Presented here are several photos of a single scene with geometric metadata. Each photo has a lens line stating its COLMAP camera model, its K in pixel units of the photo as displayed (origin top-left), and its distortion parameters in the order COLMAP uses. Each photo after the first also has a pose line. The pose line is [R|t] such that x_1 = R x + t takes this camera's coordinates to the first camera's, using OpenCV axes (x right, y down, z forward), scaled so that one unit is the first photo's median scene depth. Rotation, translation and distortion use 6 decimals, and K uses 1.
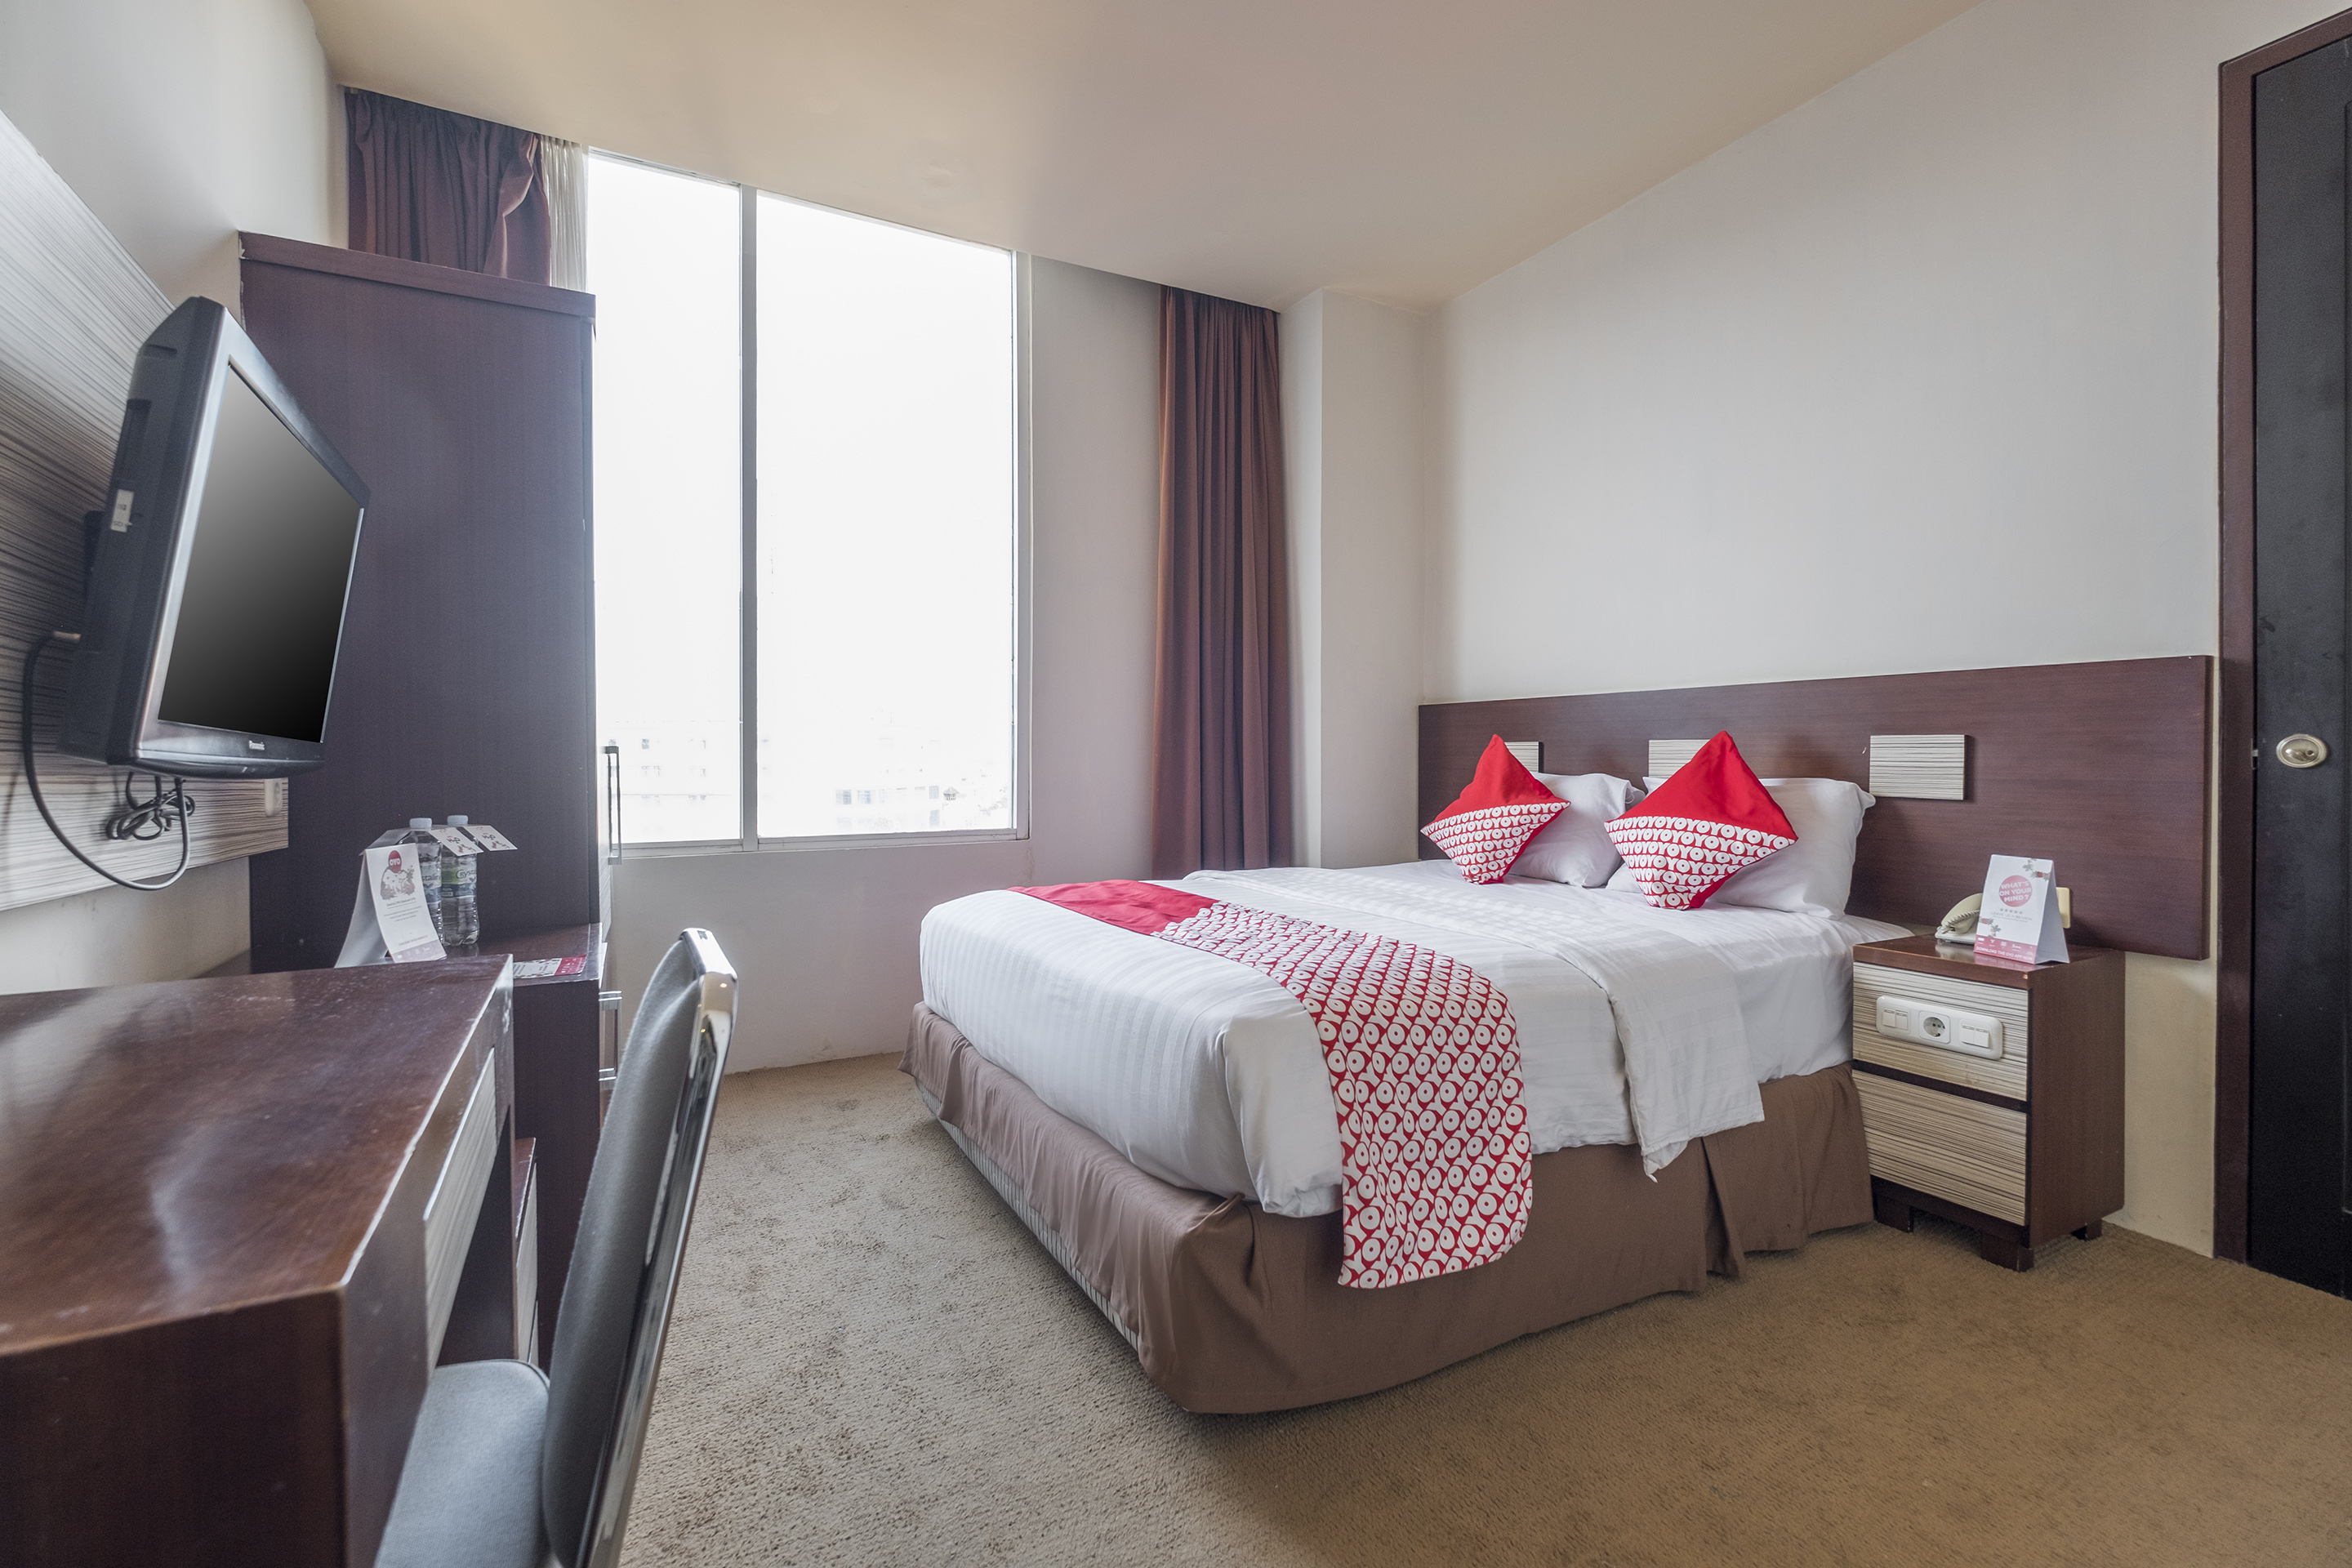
lens RADIAL K [[1042.2, 0, 1175.9], [0, 1042.2, 787.2], [0, 0, 1]] dist [0.000137, -0.000047]
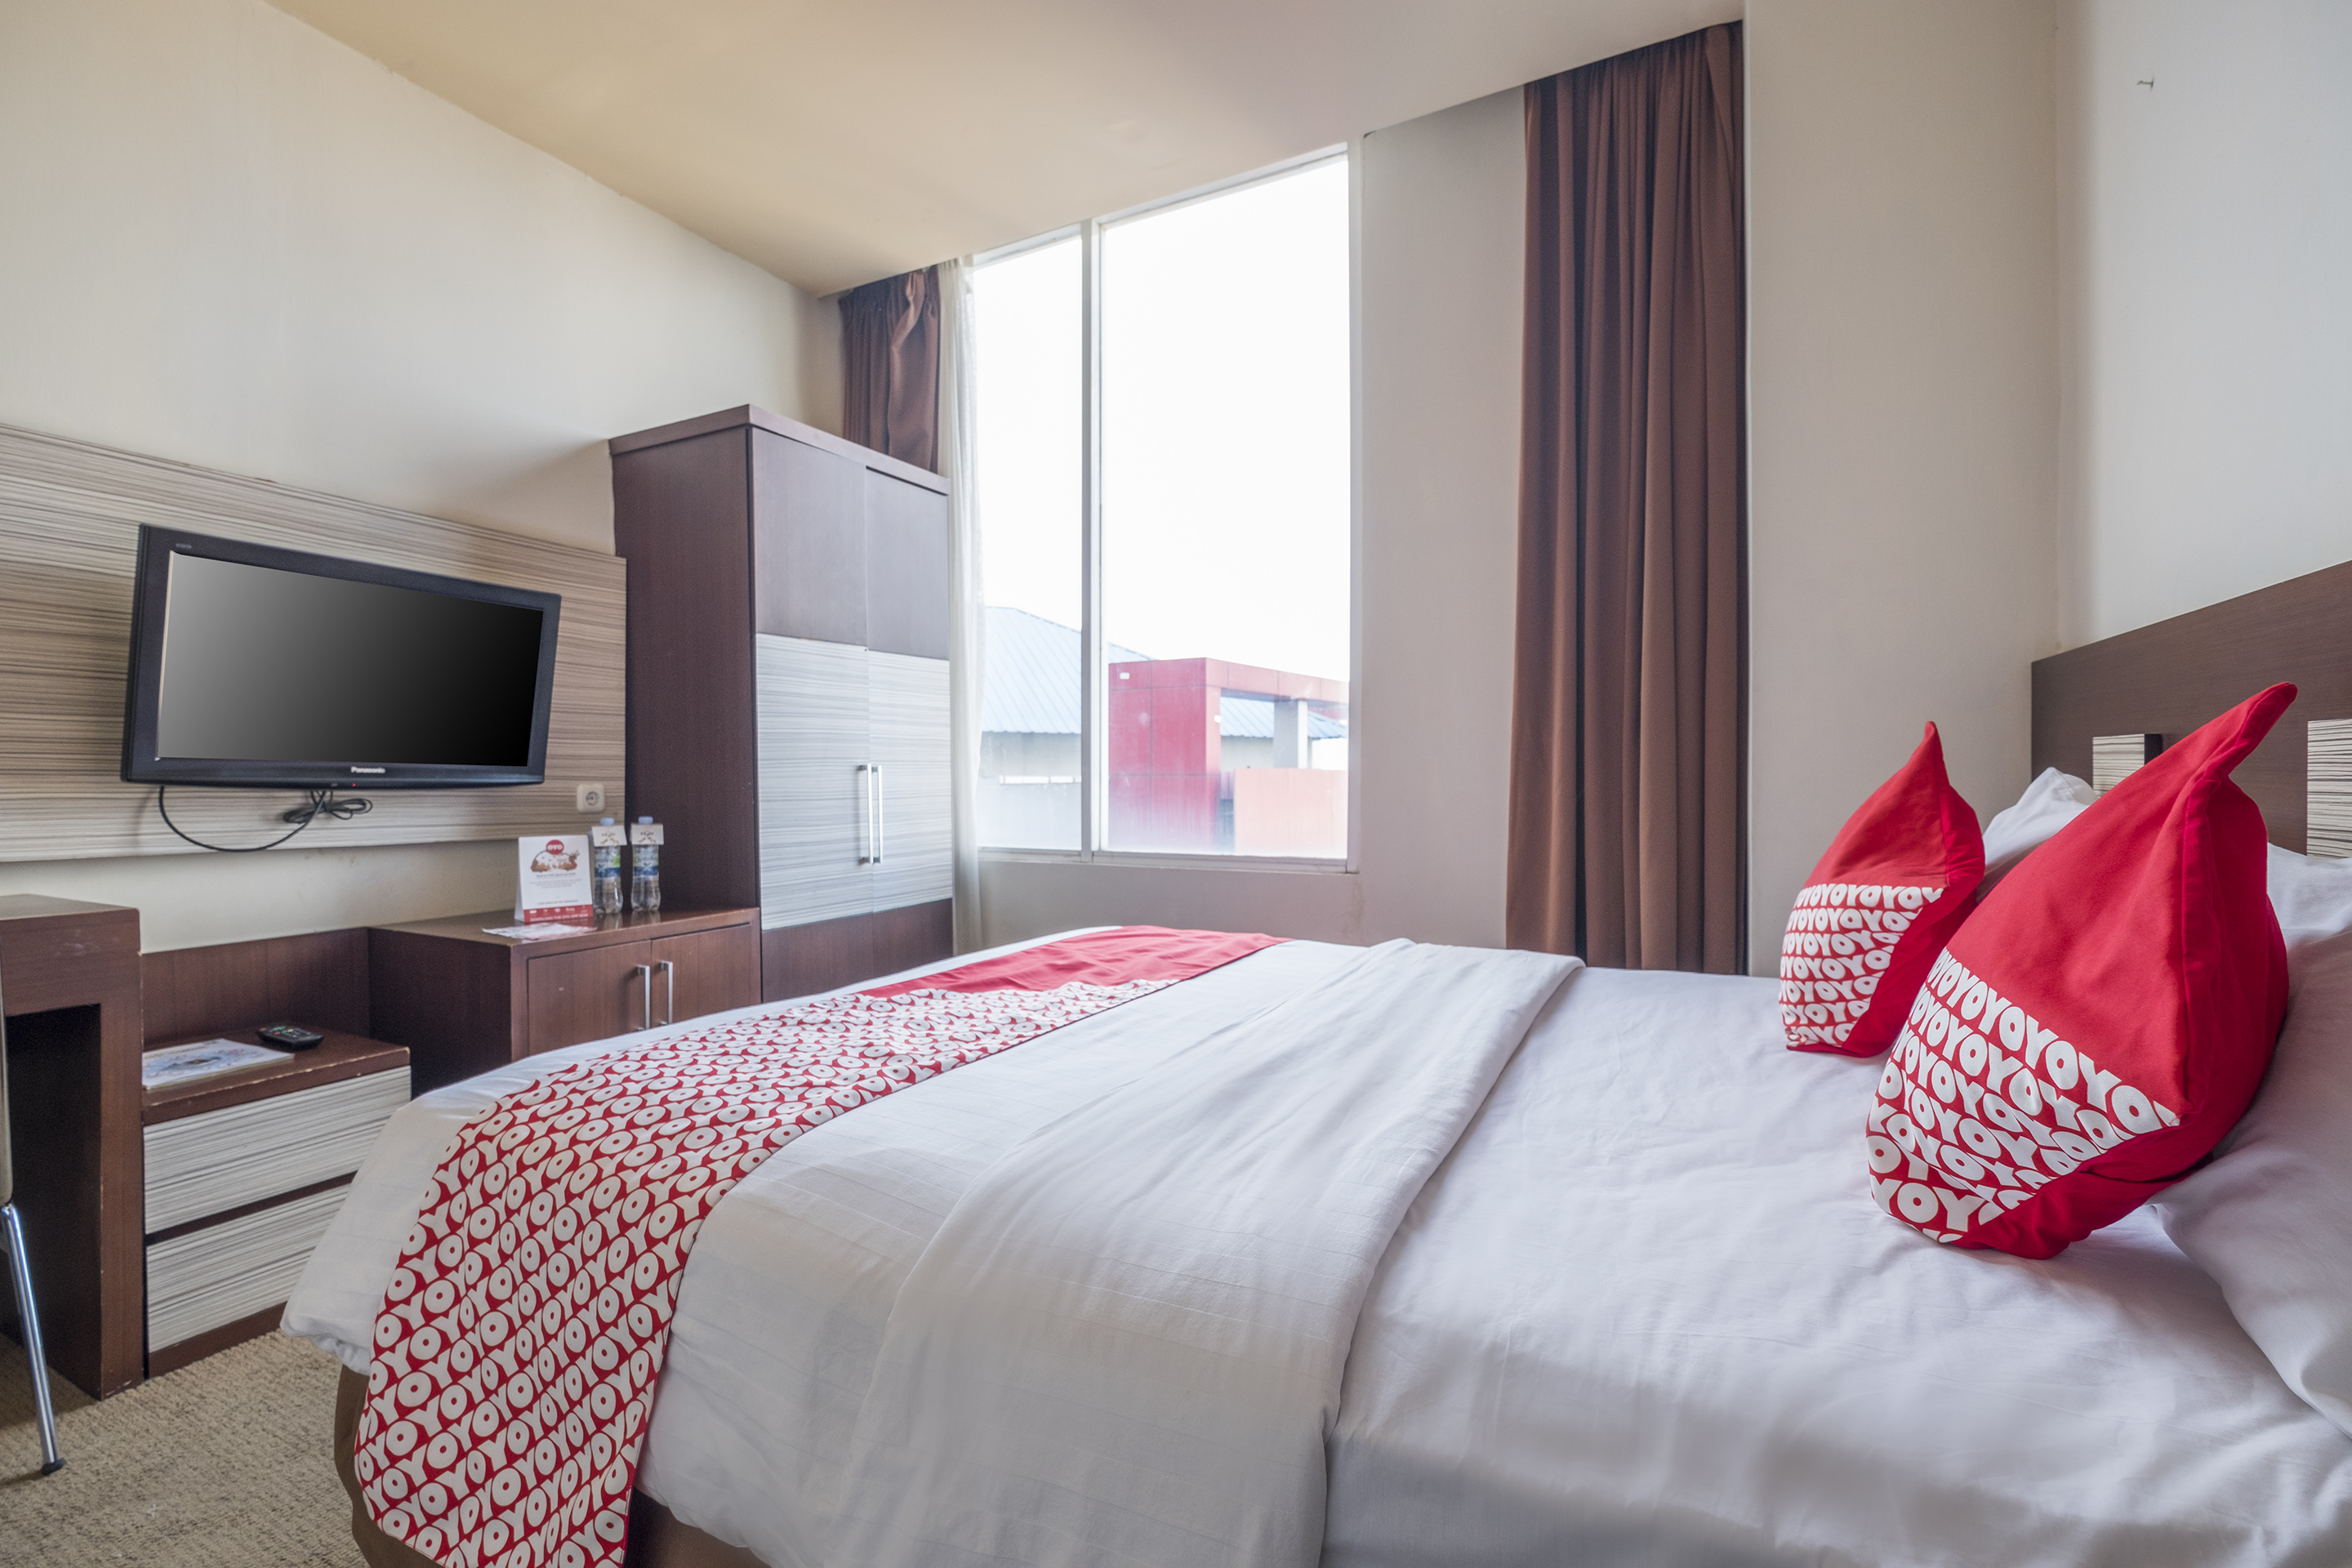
lens RADIAL K [[1072.9, 0, 1173.1], [0, 1072.9, 773.8], [0, 0, 1]] dist [0.000151, 0.000190]
pose [[0.542186, 0.002504, -0.840255, 0.700873], [-0.019922, 0.999753, -0.009876, -0.024064], [0.840022, 0.022094, 0.542102, 0.659285]]
